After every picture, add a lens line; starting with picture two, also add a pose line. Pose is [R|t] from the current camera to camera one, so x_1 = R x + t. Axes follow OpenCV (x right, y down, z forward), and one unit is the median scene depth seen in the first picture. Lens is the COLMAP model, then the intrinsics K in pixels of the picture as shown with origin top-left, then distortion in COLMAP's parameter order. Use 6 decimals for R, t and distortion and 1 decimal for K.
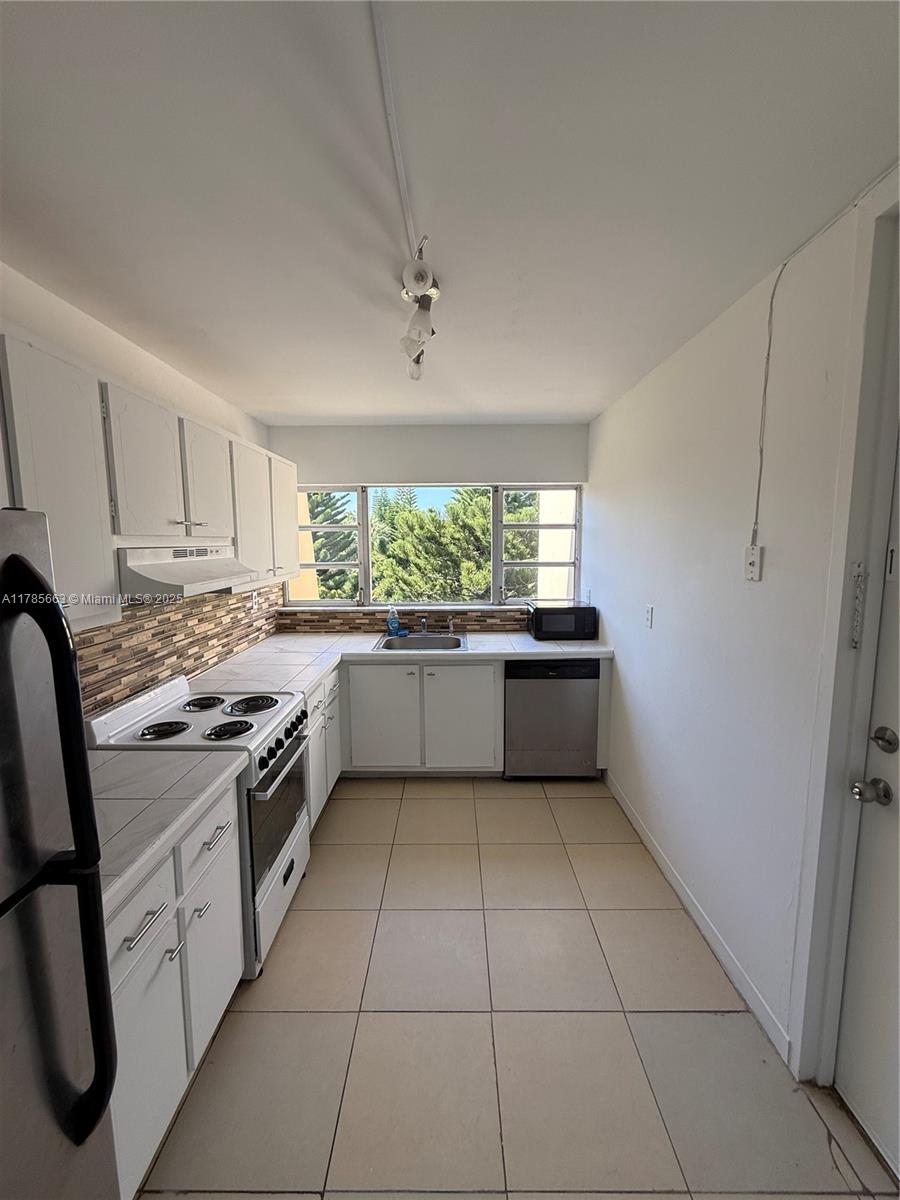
lens RADIAL K [[478.4, 0, 445.8], [0, 478.4, 597.0], [0, 0, 1]] dist [0.003876, 0.000102]
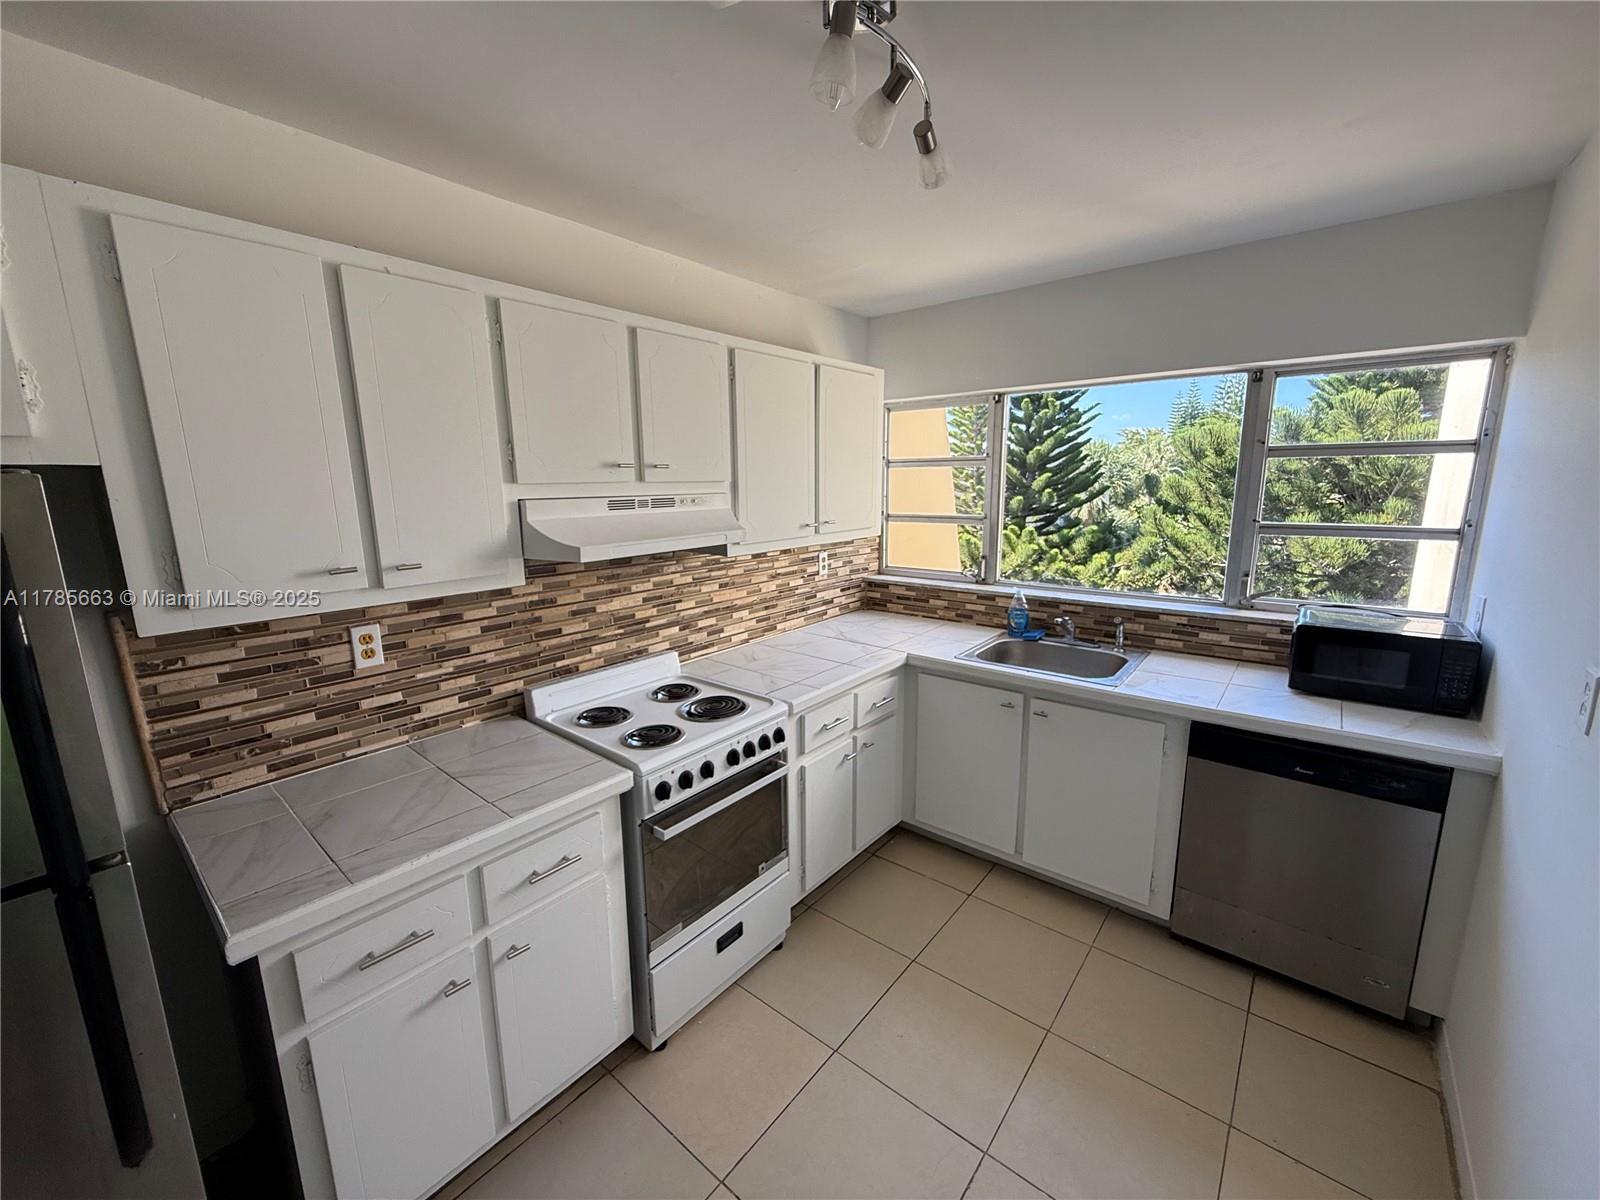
lens RADIAL K [[637.9, 0, 800.1], [0, 637.9, 604.7], [0, 0, 1]] dist [0.003876, 0.000102]
pose [[0.776683, 0.118844, -0.618578, 0.202661], [-0.066396, 0.992015, 0.107225, -0.034565], [0.626382, -0.042209, 0.778372, 0.207402]]
